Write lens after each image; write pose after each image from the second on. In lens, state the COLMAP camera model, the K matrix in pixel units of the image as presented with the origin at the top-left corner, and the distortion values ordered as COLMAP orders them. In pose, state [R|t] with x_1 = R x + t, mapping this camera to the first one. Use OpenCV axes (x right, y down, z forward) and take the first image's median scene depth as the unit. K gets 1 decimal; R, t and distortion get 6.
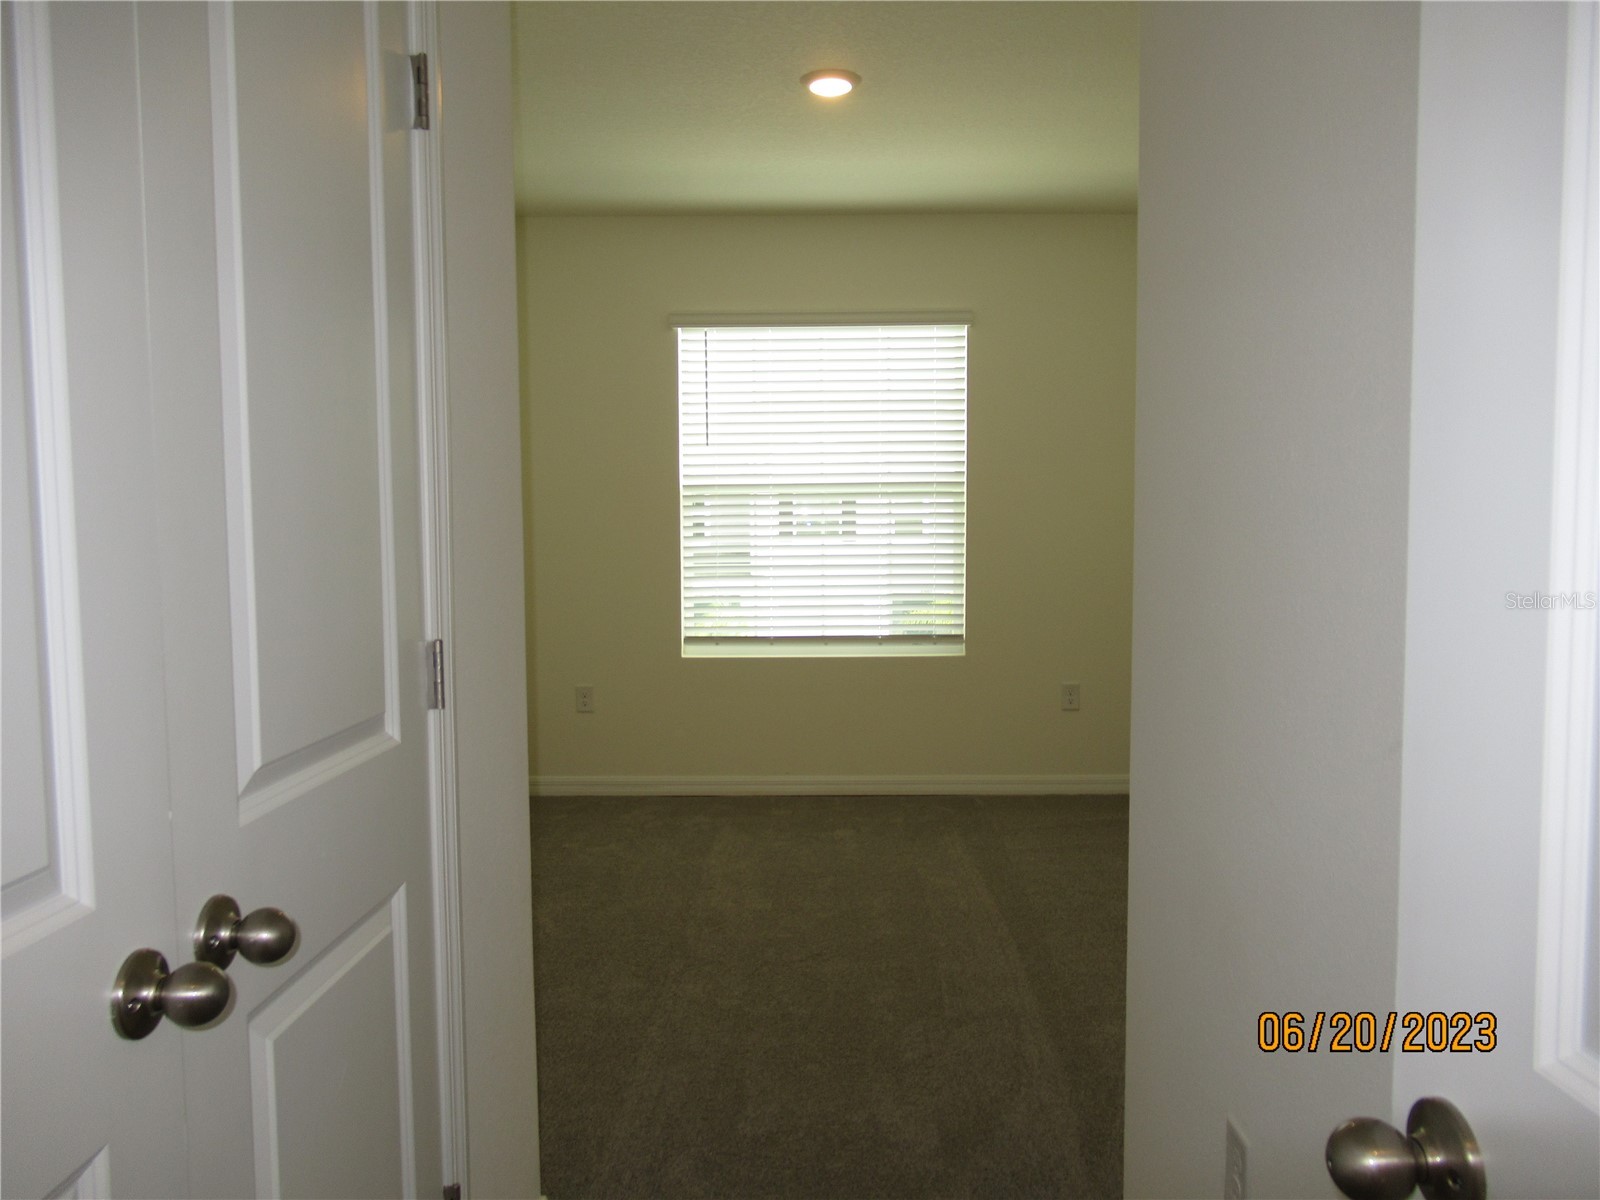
lens RADIAL K [[1211.1, 0, 796.5], [0, 1211.1, 607.5], [0, 0, 1]] dist [0.000731, -0.008196]
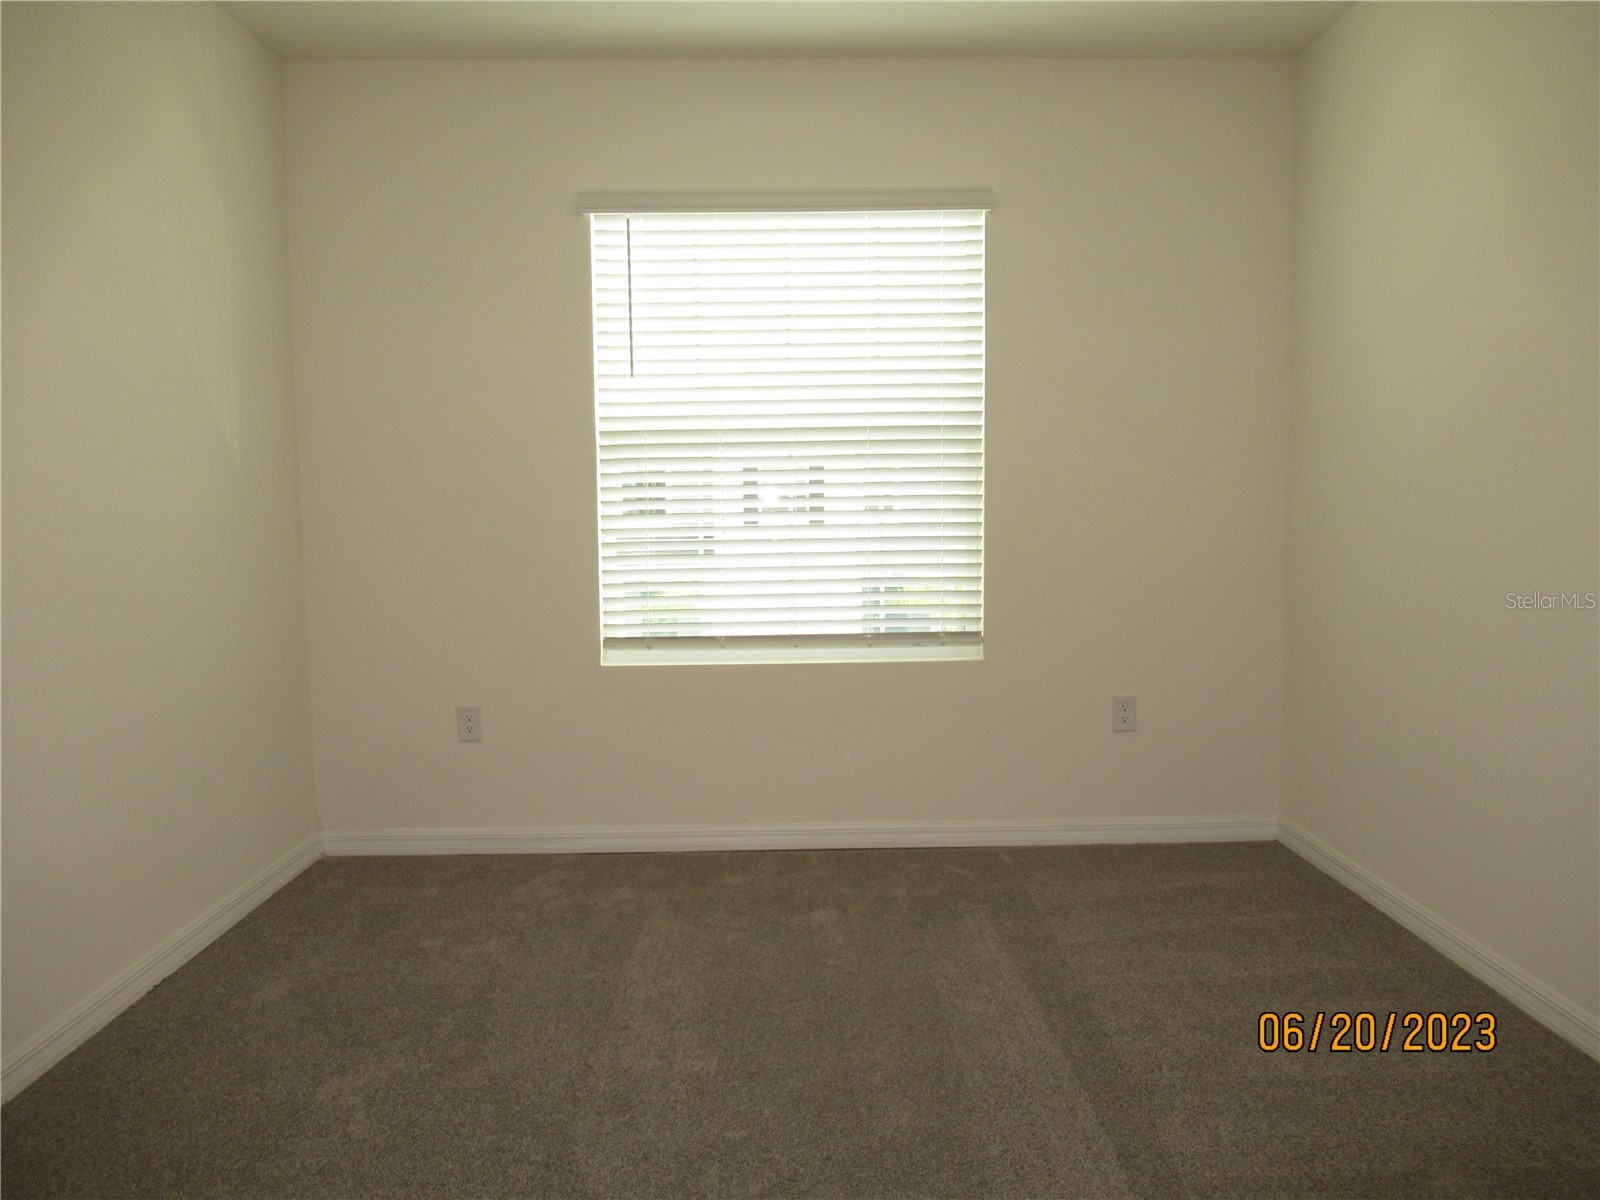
lens RADIAL K [[1119.8, 0, 799.0], [0, 1119.8, 600.3], [0, 0, 1]] dist [-0.003483, 0.001866]
pose [[0.999512, -0.008290, 0.030121, 0.005507], [0.008073, 0.999941, 0.007336, -0.002780], [-0.030180, -0.007089, 0.999519, 0.320352]]
